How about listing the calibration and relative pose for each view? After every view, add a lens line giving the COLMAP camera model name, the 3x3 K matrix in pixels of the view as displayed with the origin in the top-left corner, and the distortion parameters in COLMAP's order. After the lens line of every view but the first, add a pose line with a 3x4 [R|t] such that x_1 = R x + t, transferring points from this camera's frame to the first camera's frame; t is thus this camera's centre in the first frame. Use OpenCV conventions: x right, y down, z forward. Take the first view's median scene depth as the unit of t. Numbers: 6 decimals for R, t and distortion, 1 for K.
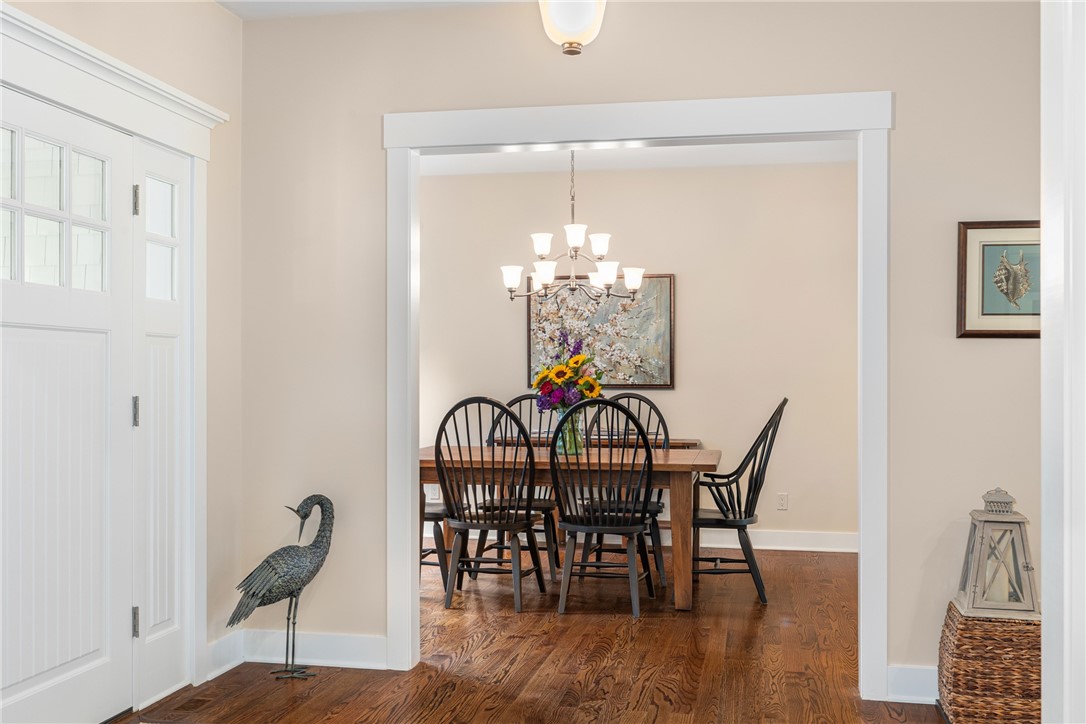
lens RADIAL K [[1068.5, 0, 542.8], [0, 1068.5, 378.9], [0, 0, 1]] dist [-0.001994, 0.009380]
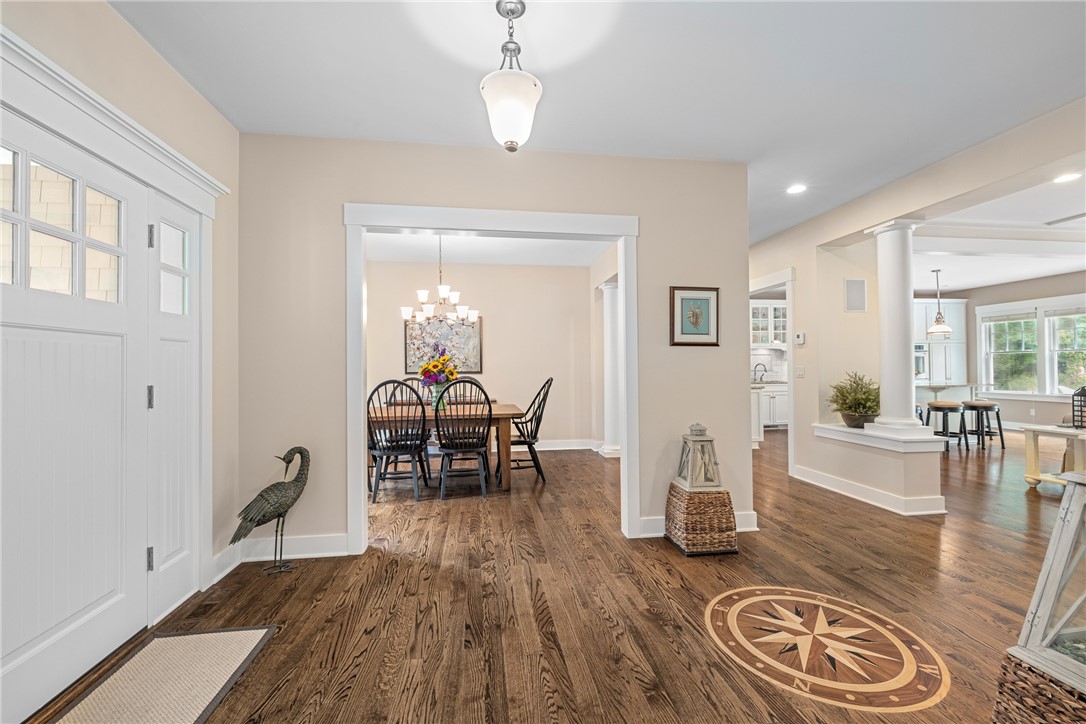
lens RADIAL K [[456.4, 0, 543.0], [0, 456.4, 362.0], [0, 0, 1]] dist [-0.000491, 0.000068]
pose [[0.941603, -0.004796, 0.336690, -0.102047], [0.009738, 0.999868, -0.012991, -0.000308], [-0.336584, 0.015511, 0.941526, 0.272831]]
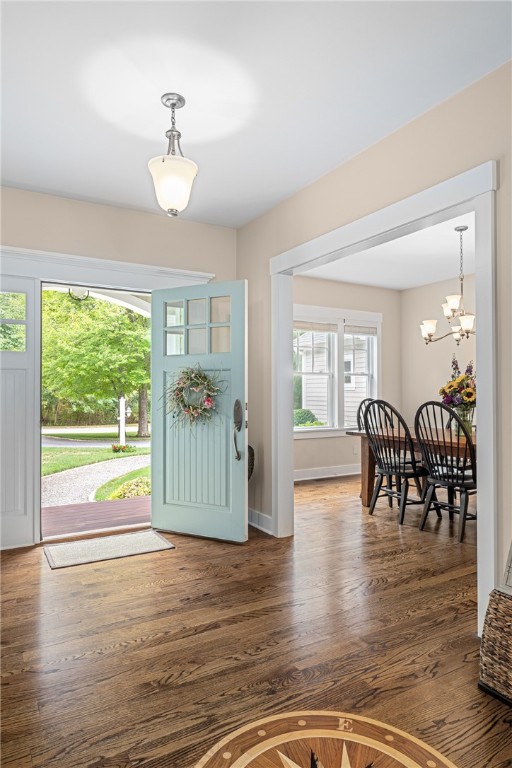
lens RADIAL K [[484.6, 0, 256.0], [0, 484.6, 384.0], [0, 0, 1]] dist [-0.001738, -0.000636]
pose [[0.661354, -0.013797, -0.749947, 0.527515], [0.001574, 0.999854, -0.017006, 0.004885], [0.750072, 0.010067, 0.661279, 0.382692]]
